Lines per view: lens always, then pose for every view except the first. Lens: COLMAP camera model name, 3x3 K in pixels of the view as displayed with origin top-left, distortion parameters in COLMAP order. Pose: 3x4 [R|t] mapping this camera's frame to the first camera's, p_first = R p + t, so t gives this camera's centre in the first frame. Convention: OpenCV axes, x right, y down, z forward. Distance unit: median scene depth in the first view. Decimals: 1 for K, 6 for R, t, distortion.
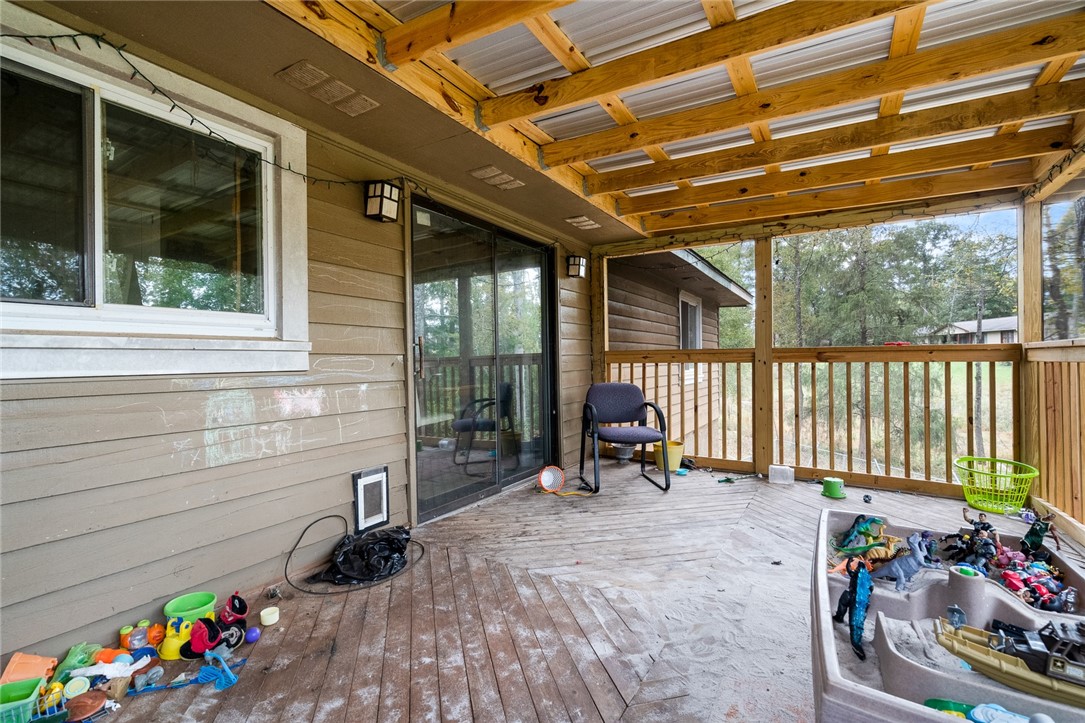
lens RADIAL K [[492.6, 0, 541.9], [0, 492.6, 360.2], [0, 0, 1]] dist [0.004040, 0.000283]
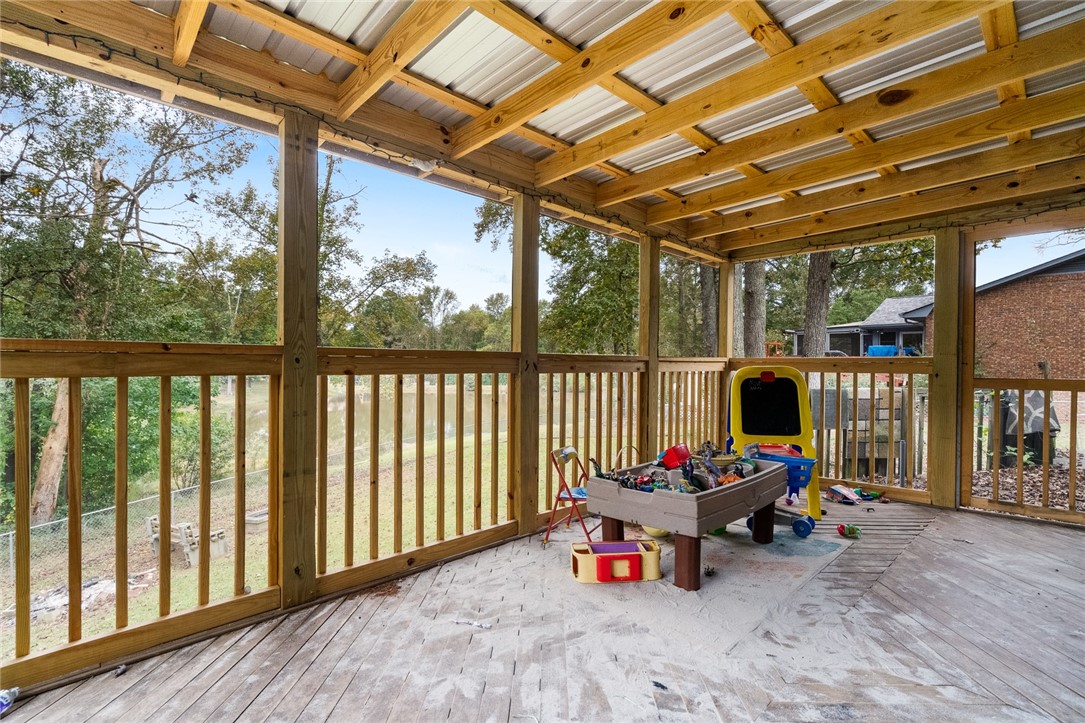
lens RADIAL K [[492.6, 0, 542.6], [0, 492.6, 368.4], [0, 0, 1]] dist [0.004040, 0.000283]
pose [[-0.963242, -0.004927, 0.268591, 0.609543], [-0.002981, 0.999966, 0.007654, -0.015854], [-0.268620, 0.006572, -0.963224, 2.244182]]
